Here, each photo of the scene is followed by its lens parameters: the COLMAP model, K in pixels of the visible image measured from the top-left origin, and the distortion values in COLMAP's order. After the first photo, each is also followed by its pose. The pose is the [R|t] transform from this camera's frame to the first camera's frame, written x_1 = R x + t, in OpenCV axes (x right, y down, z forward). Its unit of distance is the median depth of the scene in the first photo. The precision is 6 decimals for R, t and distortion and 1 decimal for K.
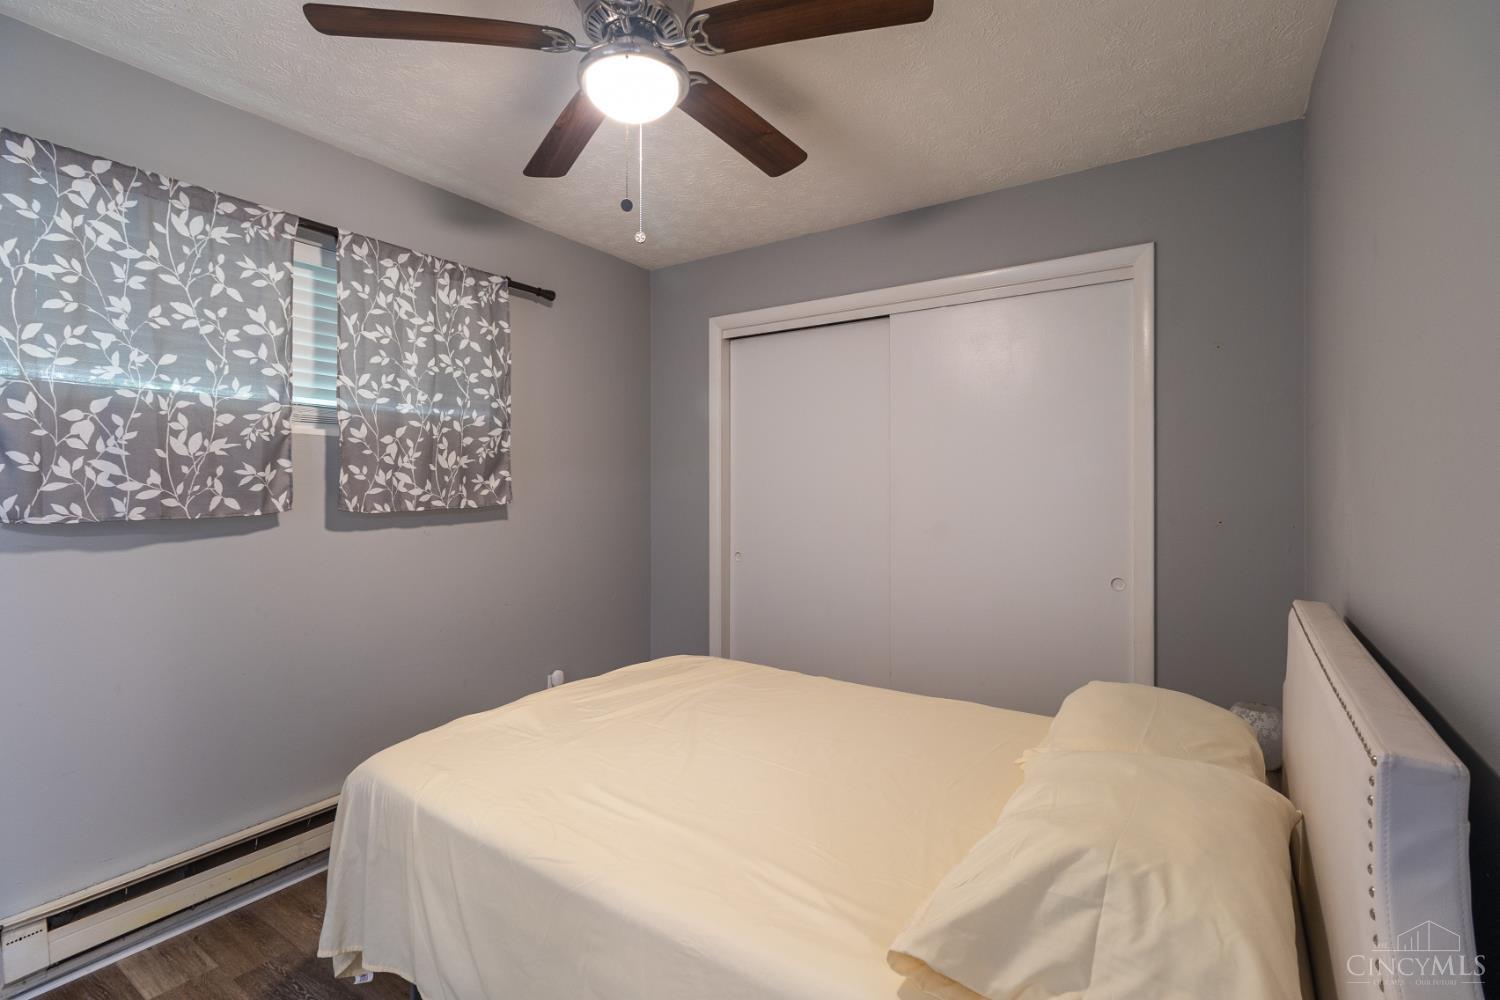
lens RADIAL K [[690.6, 0, 738.5], [0, 690.6, 486.1], [0, 0, 1]] dist [-0.001487, -0.000842]
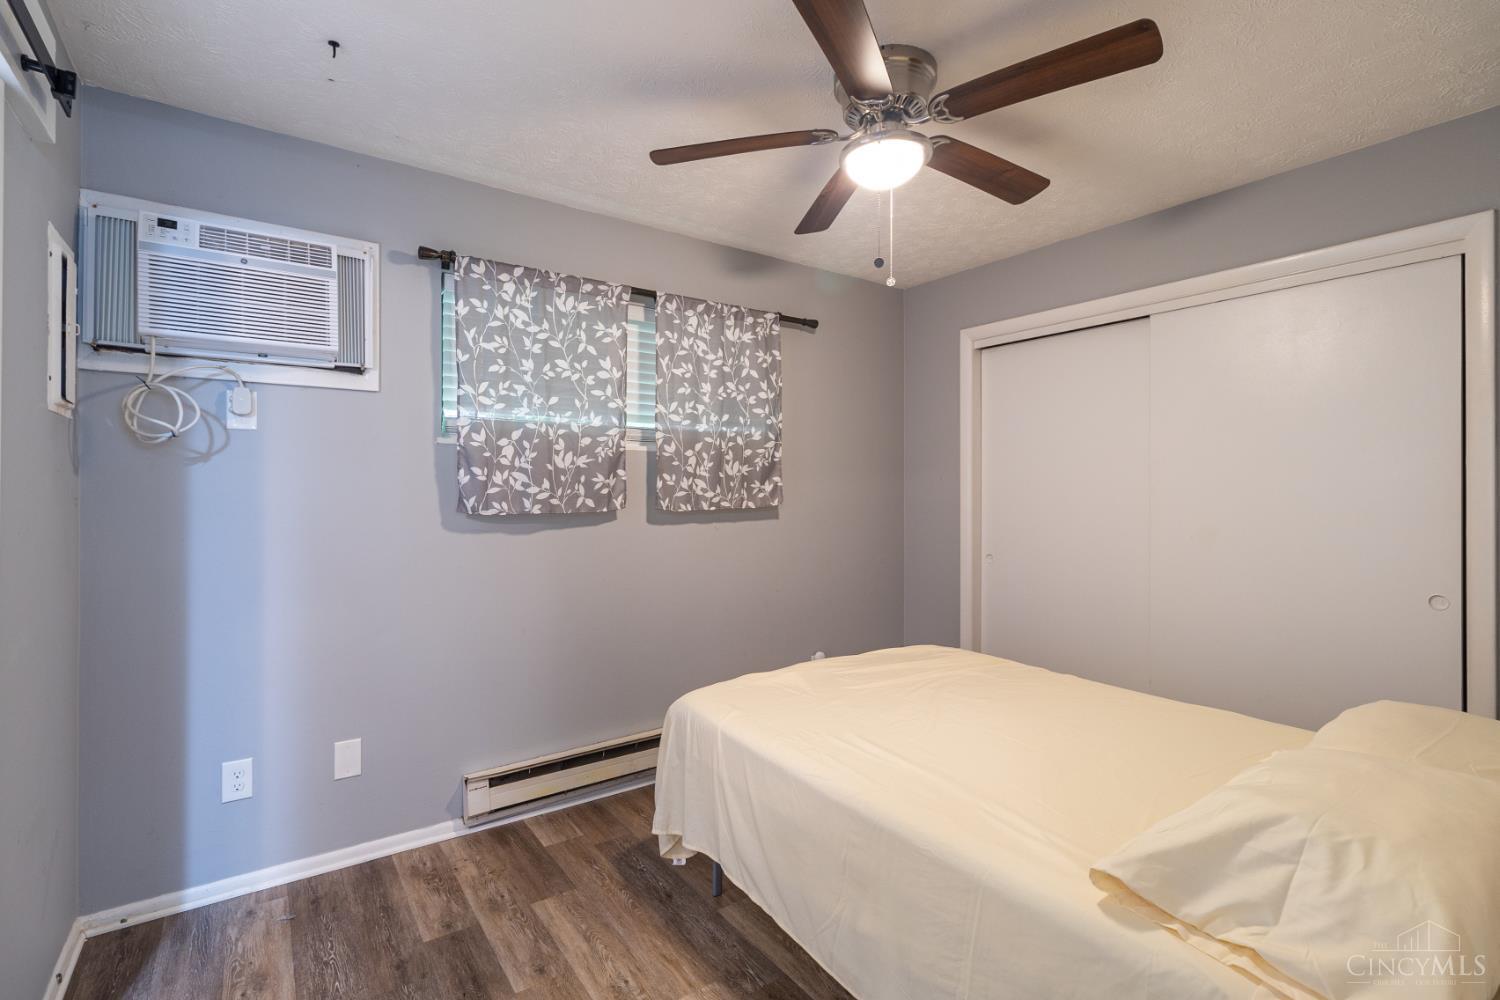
lens RADIAL K [[690.6, 0, 741.8], [0, 690.6, 487.3], [0, 0, 1]] dist [-0.001487, -0.000842]
pose [[0.935142, -0.000013, -0.354273, 0.035009], [-0.001103, 0.999995, -0.002947, -0.001648], [0.354271, 0.003146, 0.935138, -0.183577]]
